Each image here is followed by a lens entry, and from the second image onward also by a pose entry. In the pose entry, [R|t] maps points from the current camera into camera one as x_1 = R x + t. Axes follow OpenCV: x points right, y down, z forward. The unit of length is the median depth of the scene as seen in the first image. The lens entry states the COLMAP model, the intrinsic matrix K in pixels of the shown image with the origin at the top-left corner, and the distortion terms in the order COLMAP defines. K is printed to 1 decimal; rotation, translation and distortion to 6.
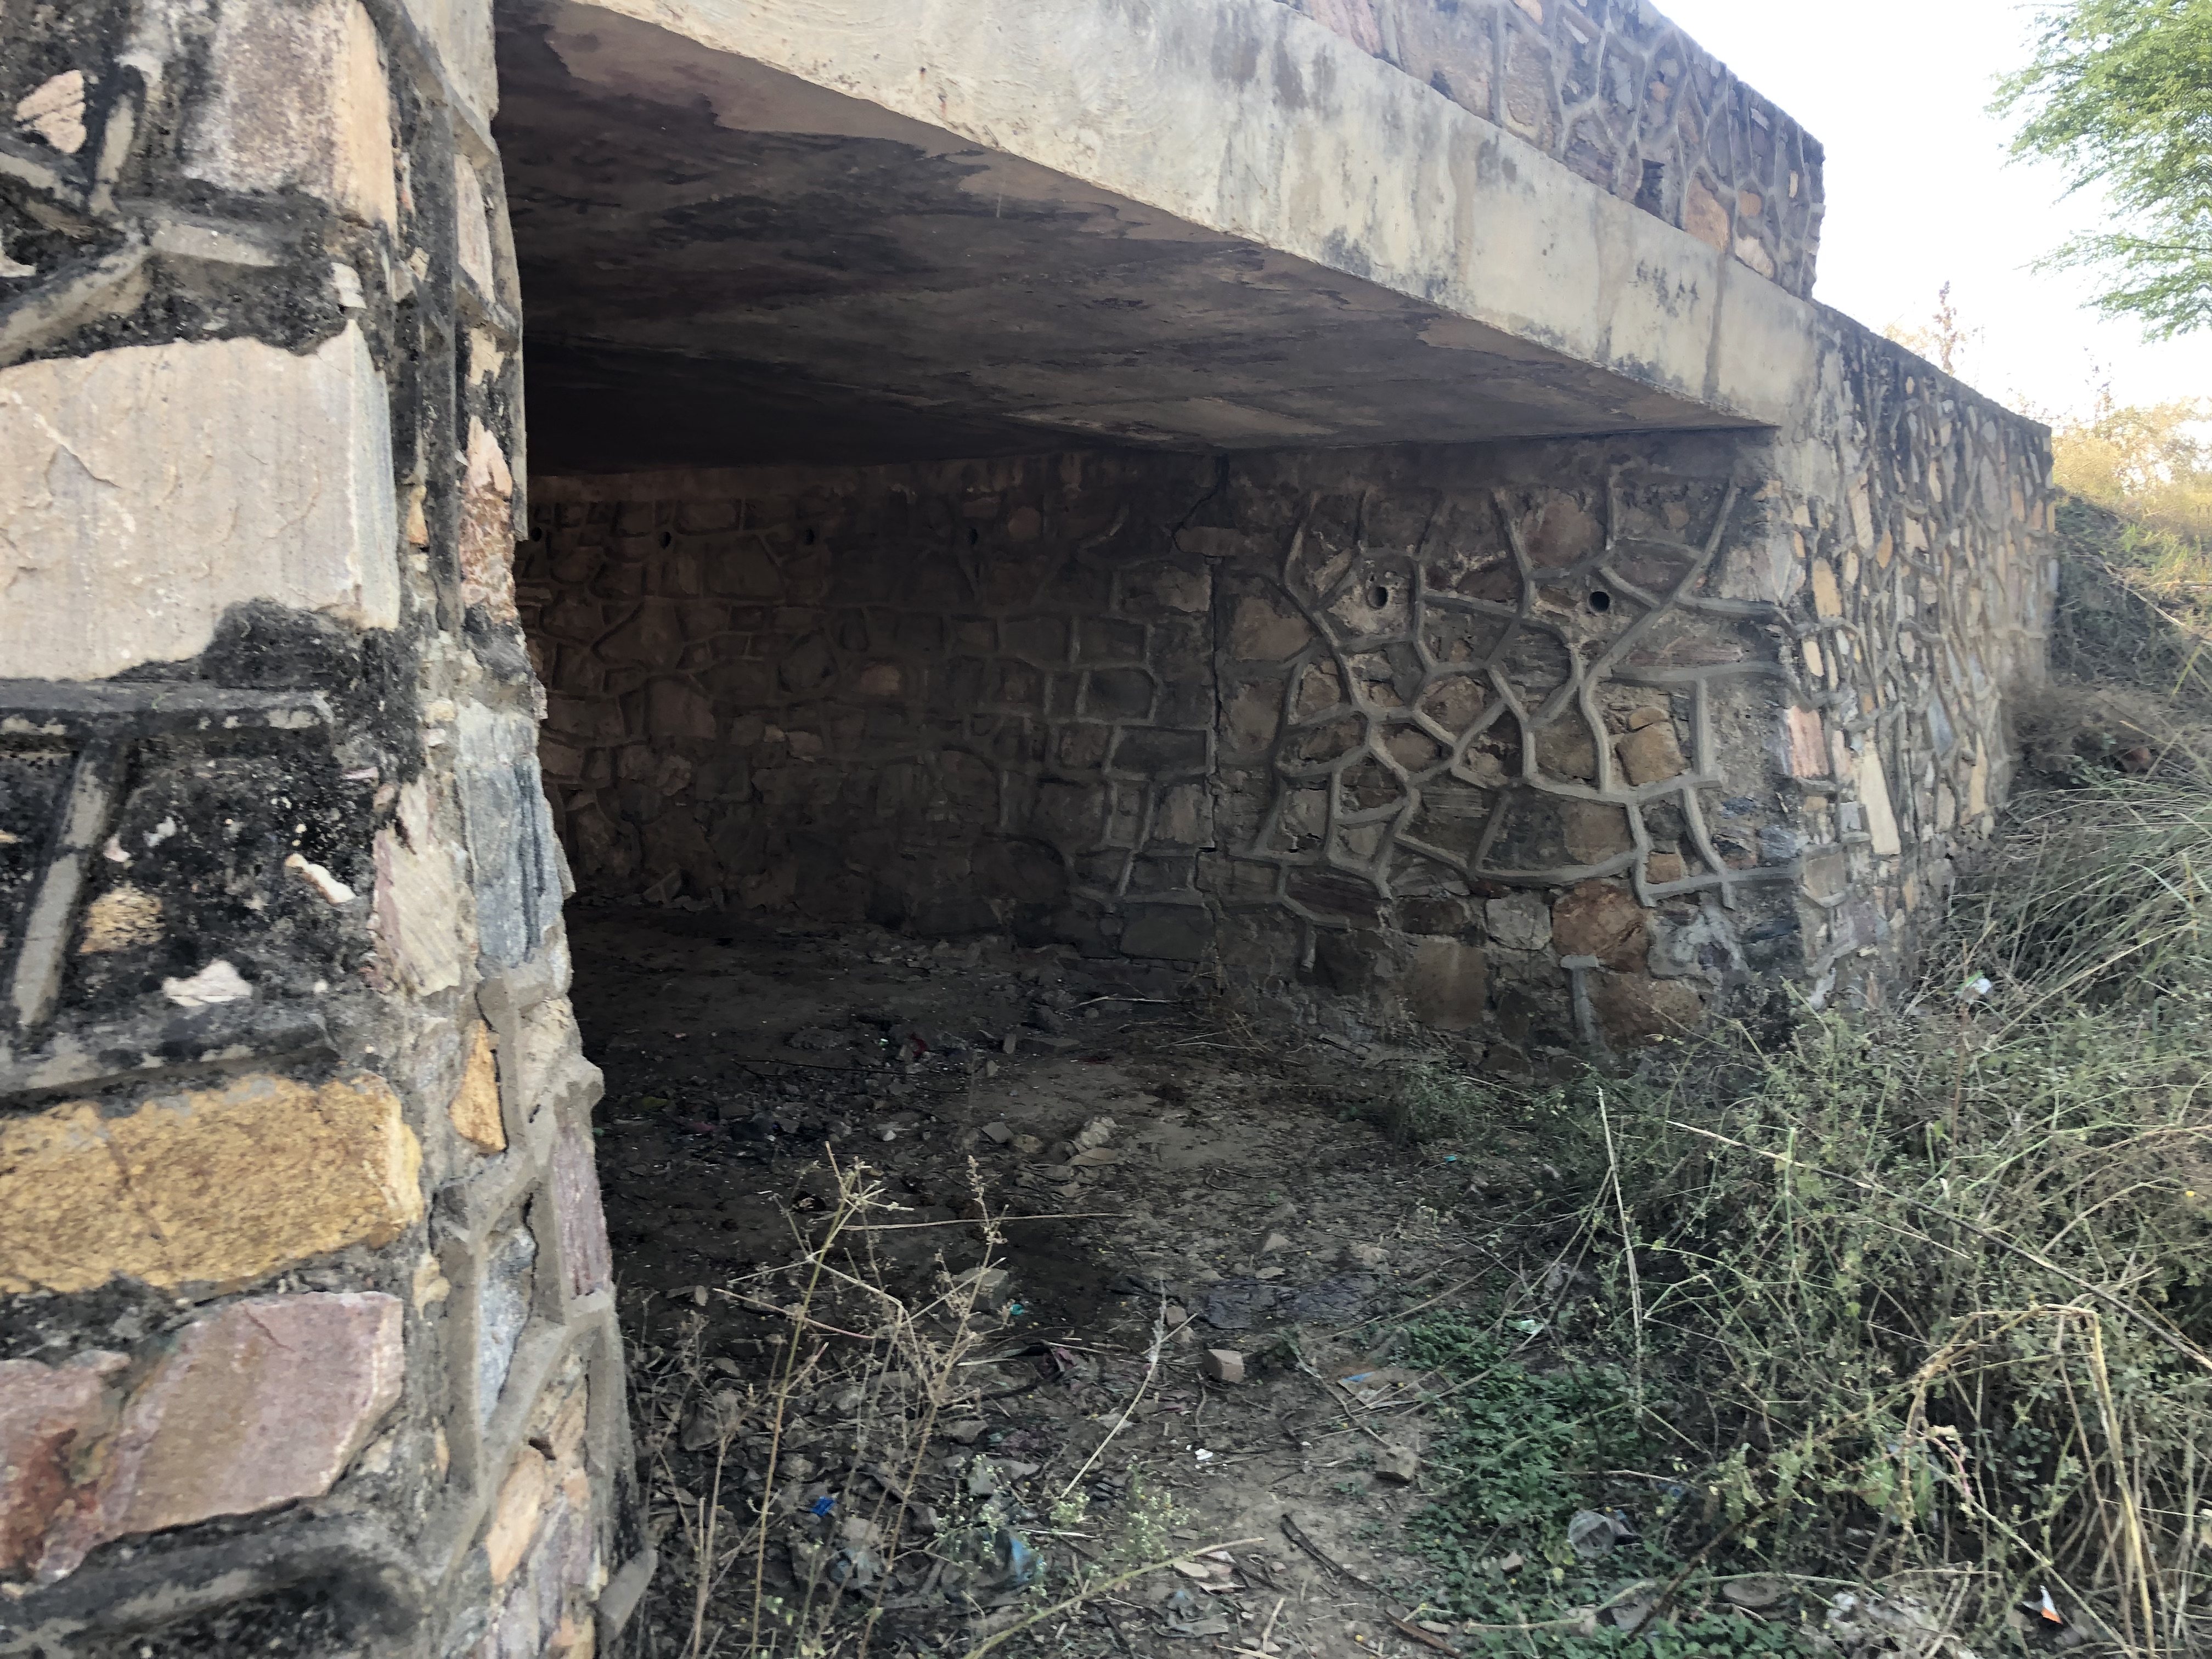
lens RADIAL K [[1904.8, 0, 1074.9], [0, 1904.8, 790.5], [0, 0, 1]] dist [0.019188, -0.010860]
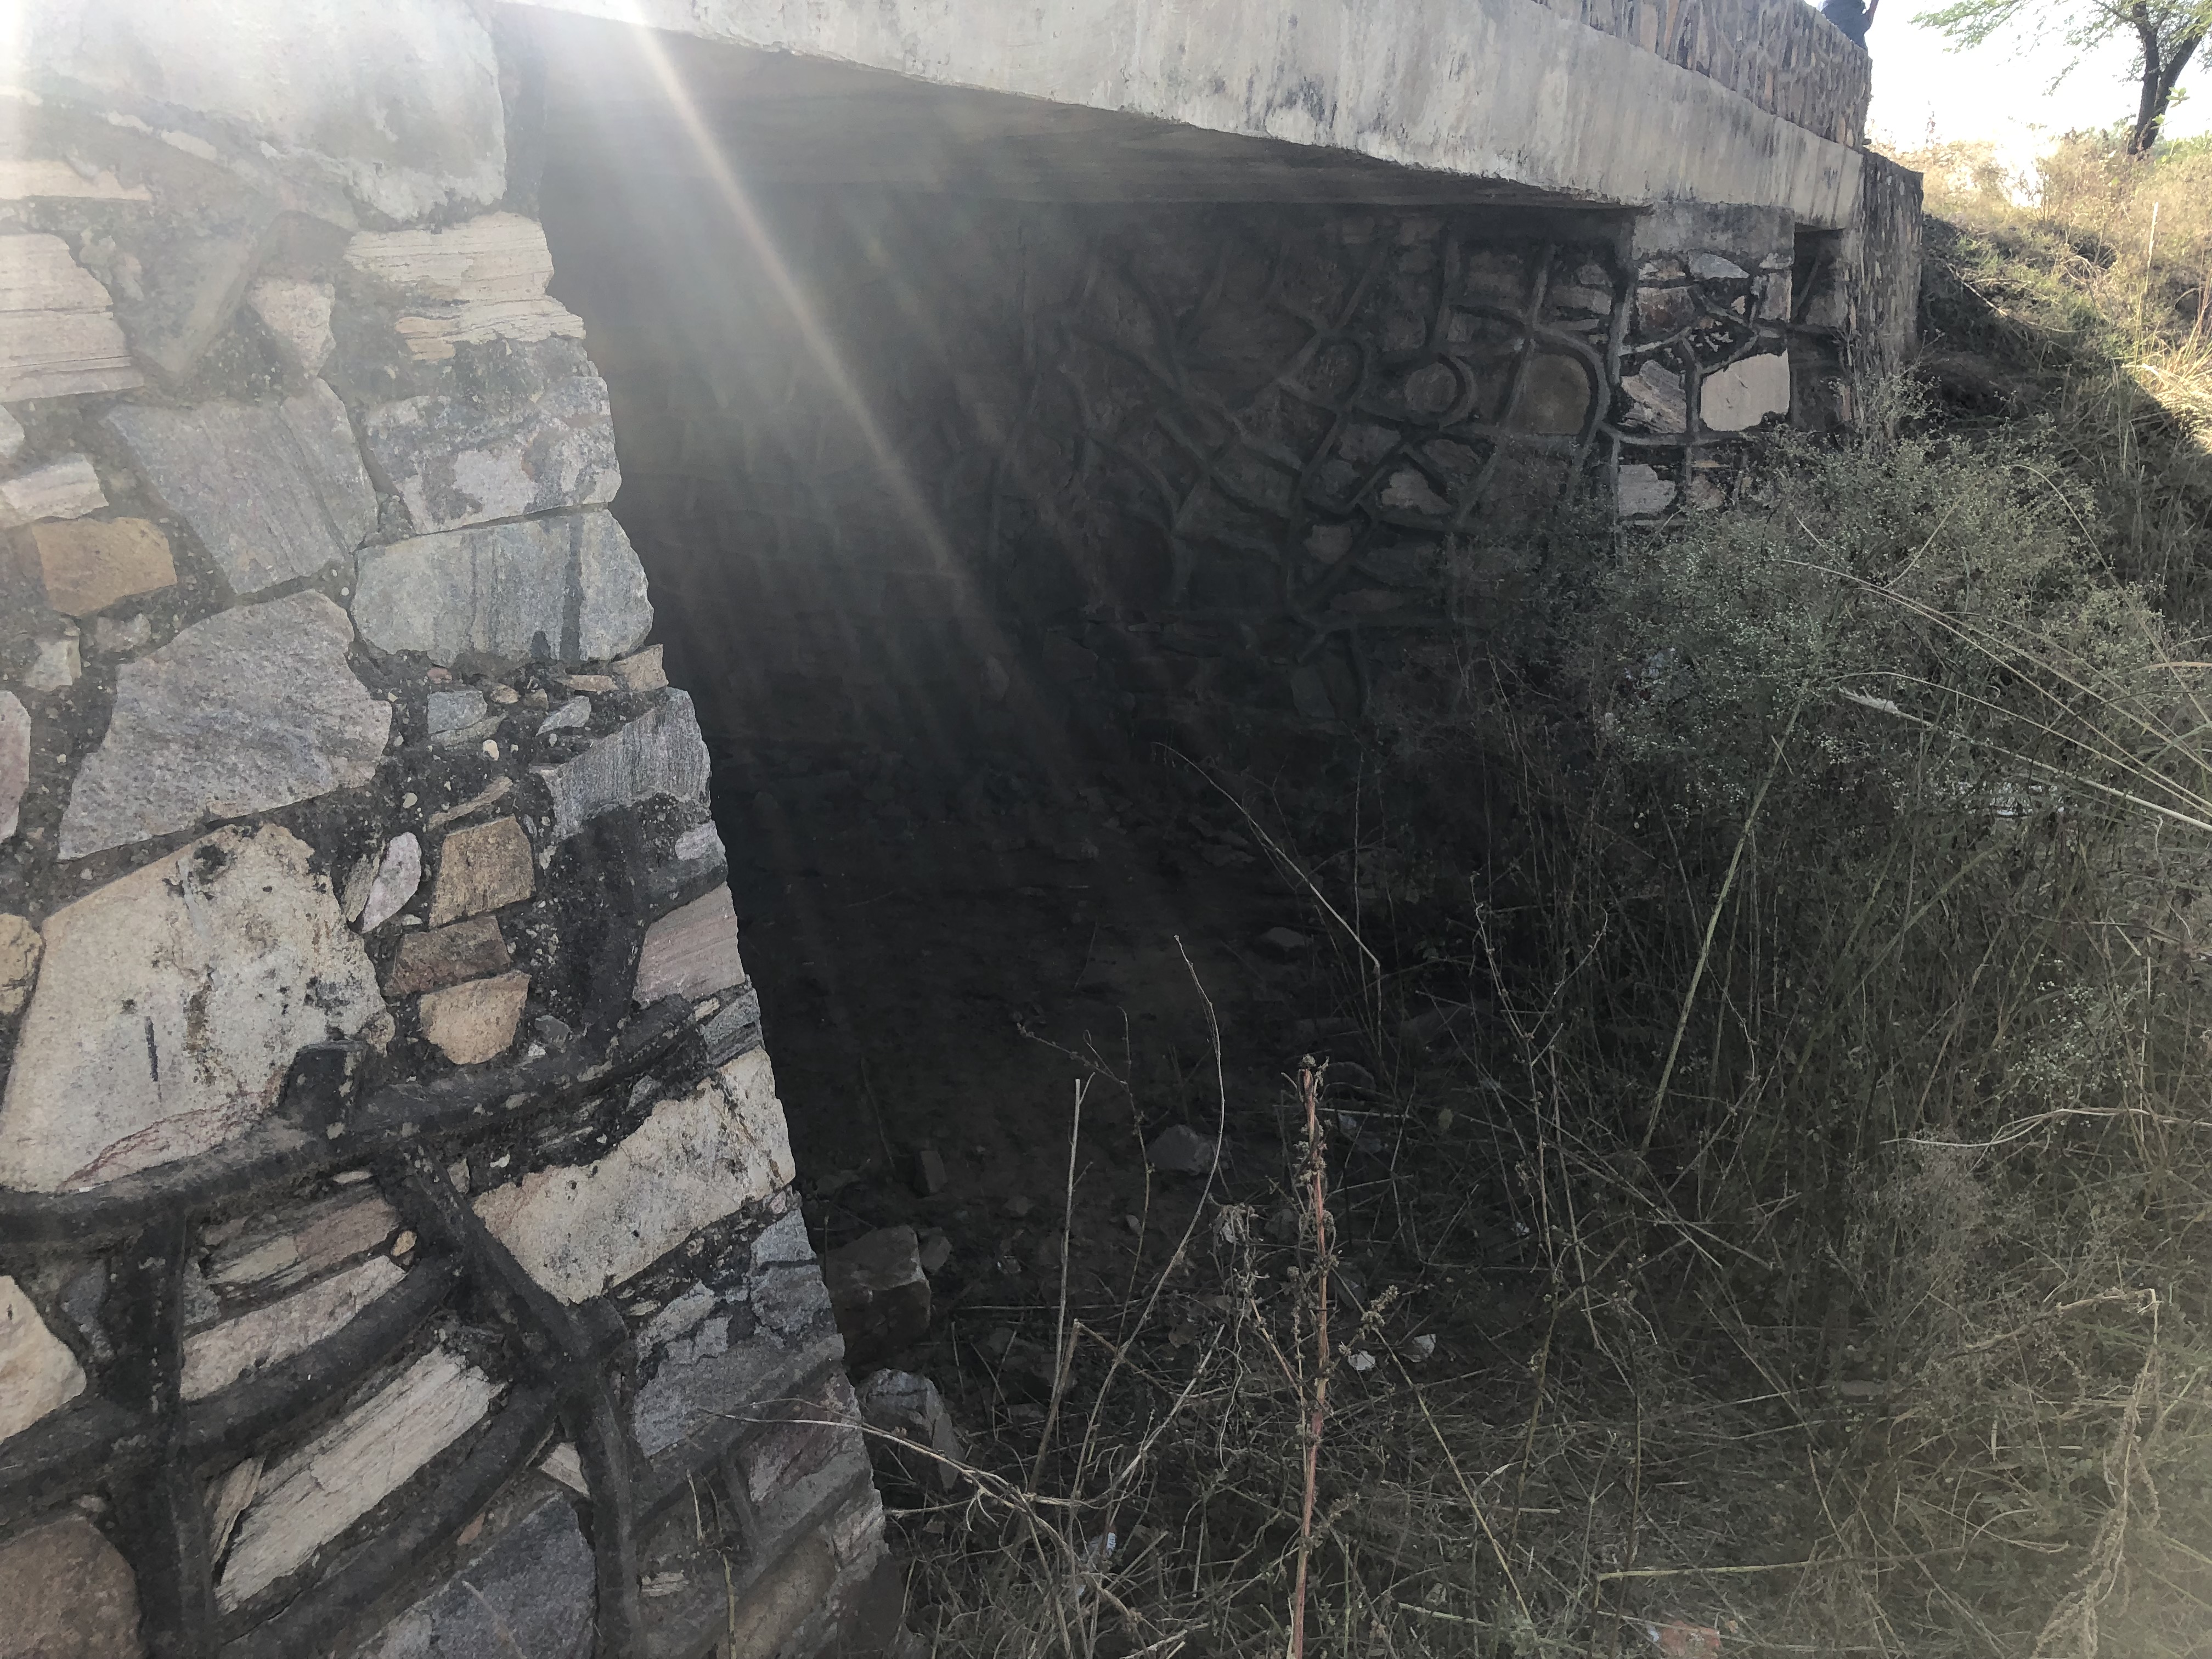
lens RADIAL K [[1904.8, 0, 1112.0], [0, 1904.8, 861.6], [0, 0, 1]] dist [0.019188, -0.010860]
pose [[0.987235, -0.061397, 0.146960, -0.556234], [0.027081, 0.973984, 0.224991, -0.025224], [-0.156950, -0.218139, 0.963214, -0.696508]]
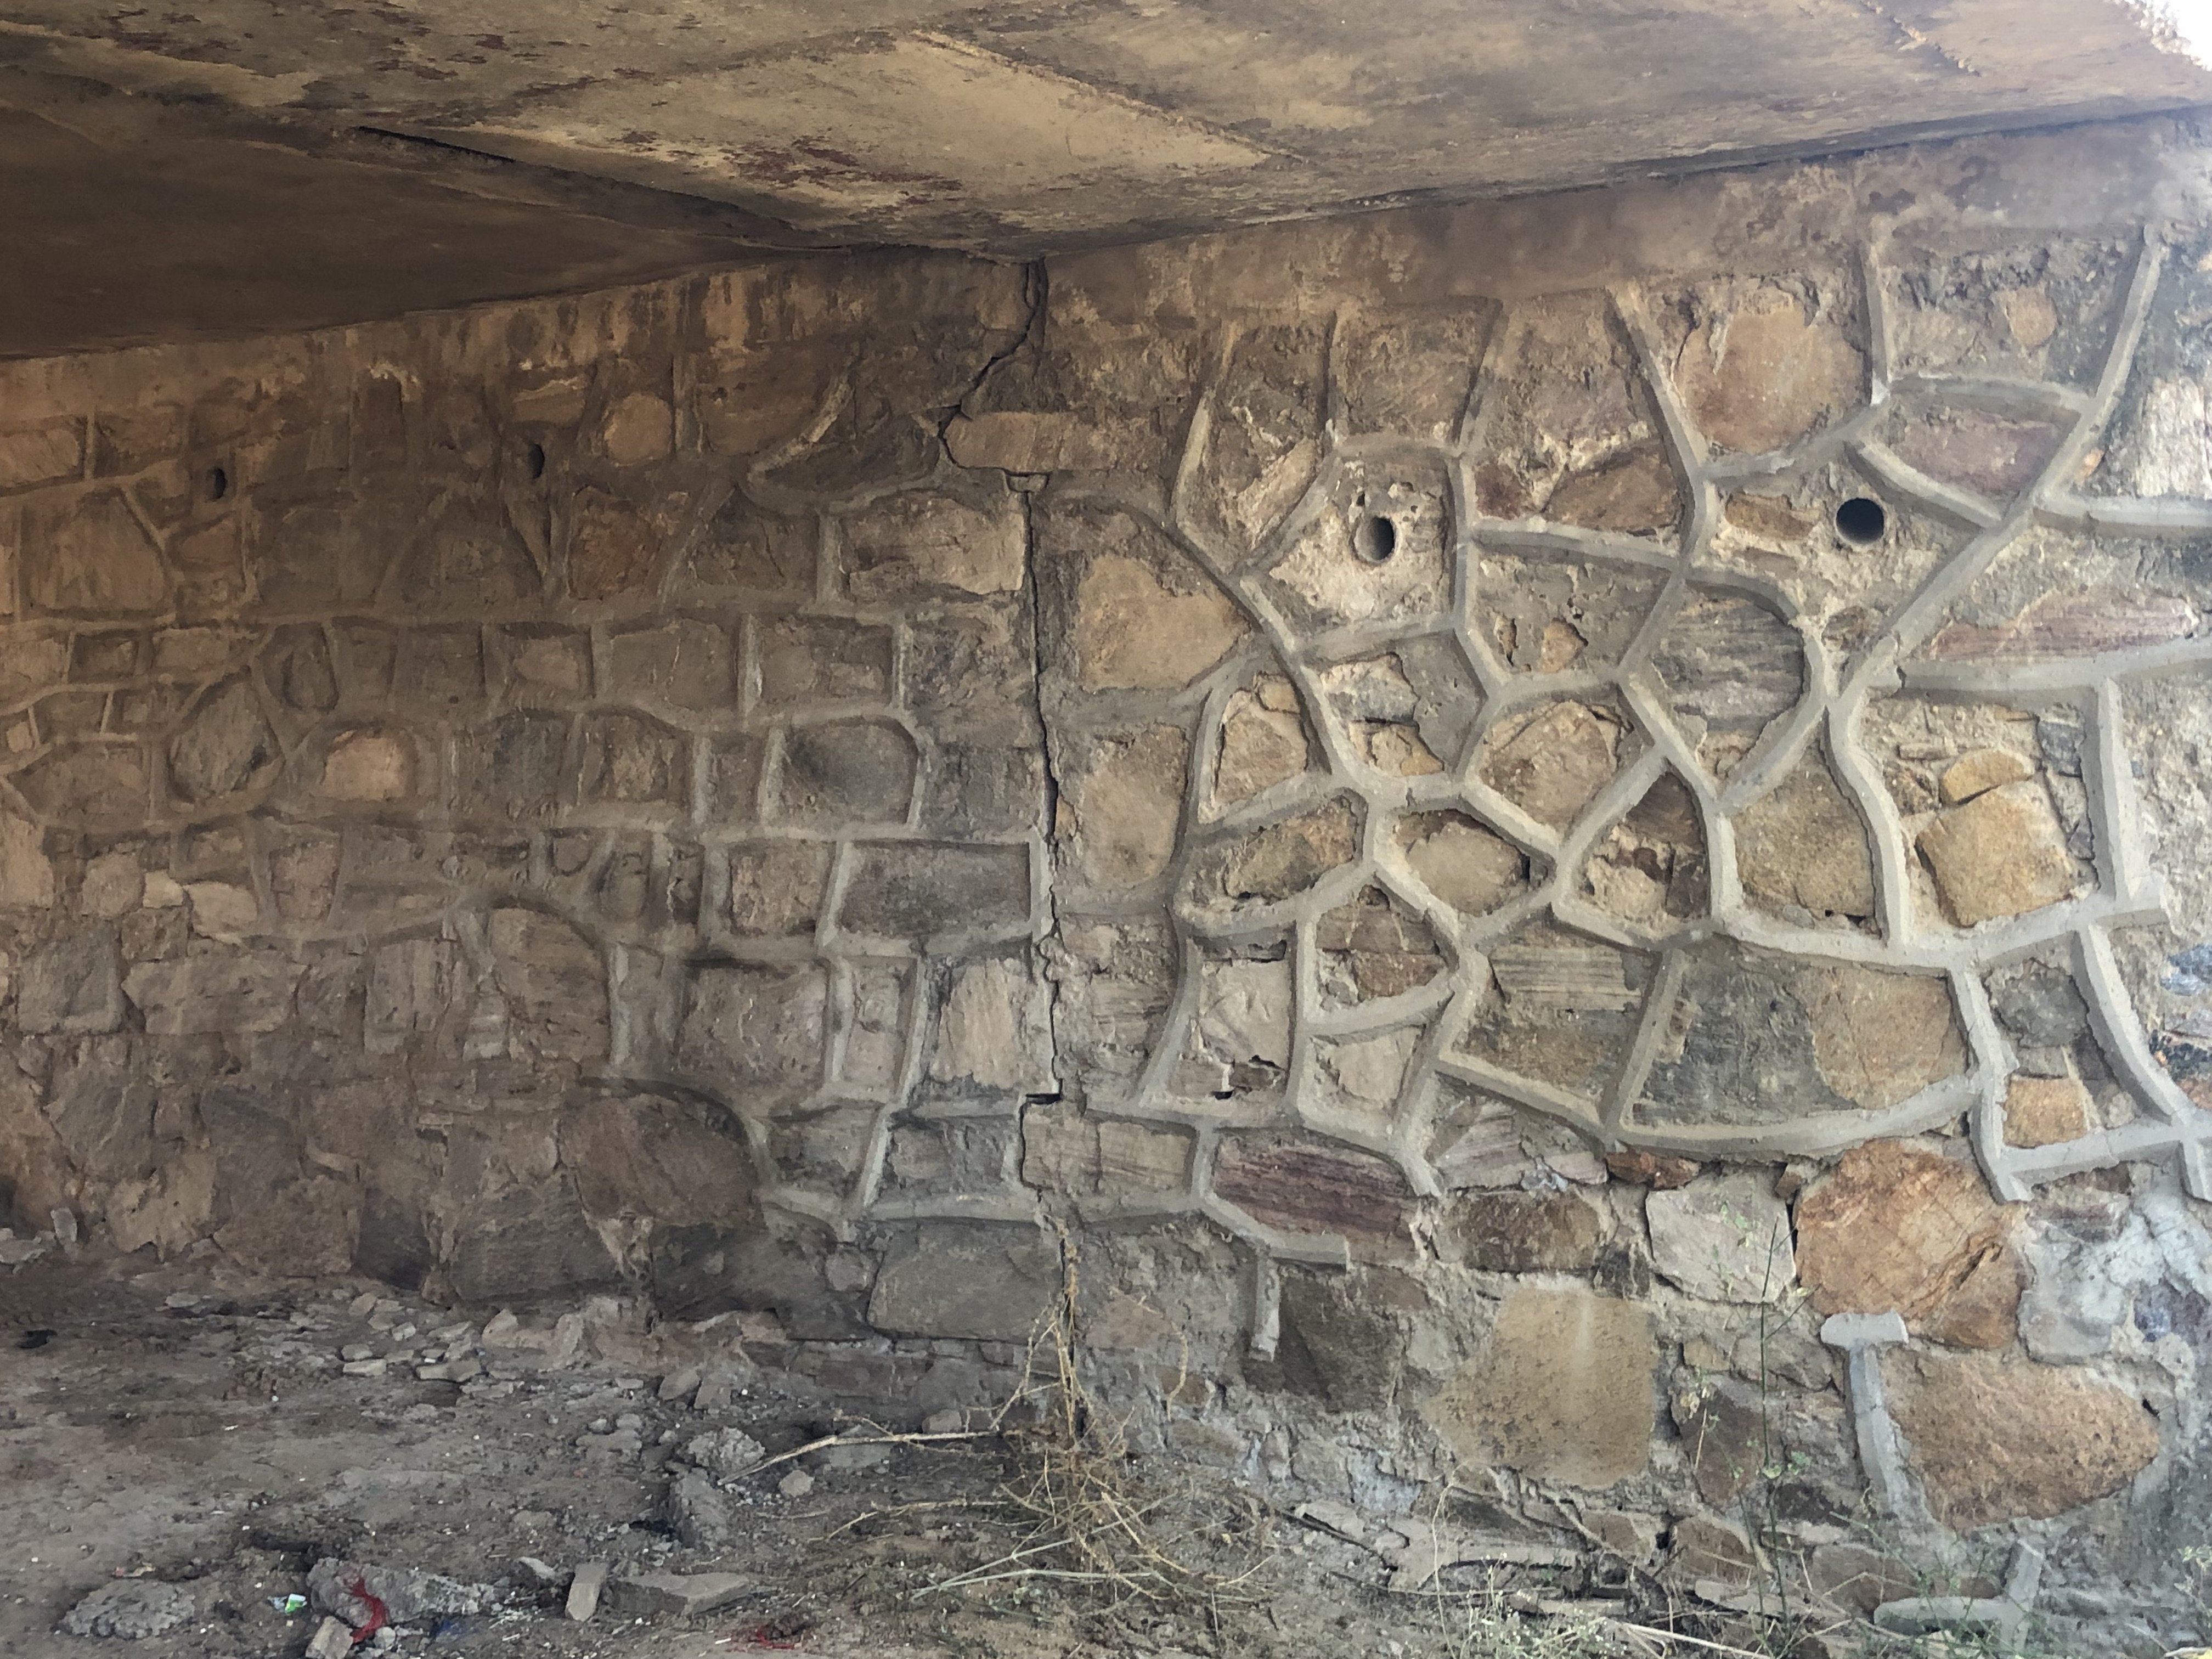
lens RADIAL K [[2829.4, 0, 1164.2], [0, 2829.4, 849.7], [0, 0, 1]] dist [0.053444, 0.000000]
pose [[0.995872, -0.047561, 0.077309, 0.050792], [0.049473, 0.998510, -0.023005, -0.013071], [-0.076099, 0.026735, 0.996742, 0.317792]]
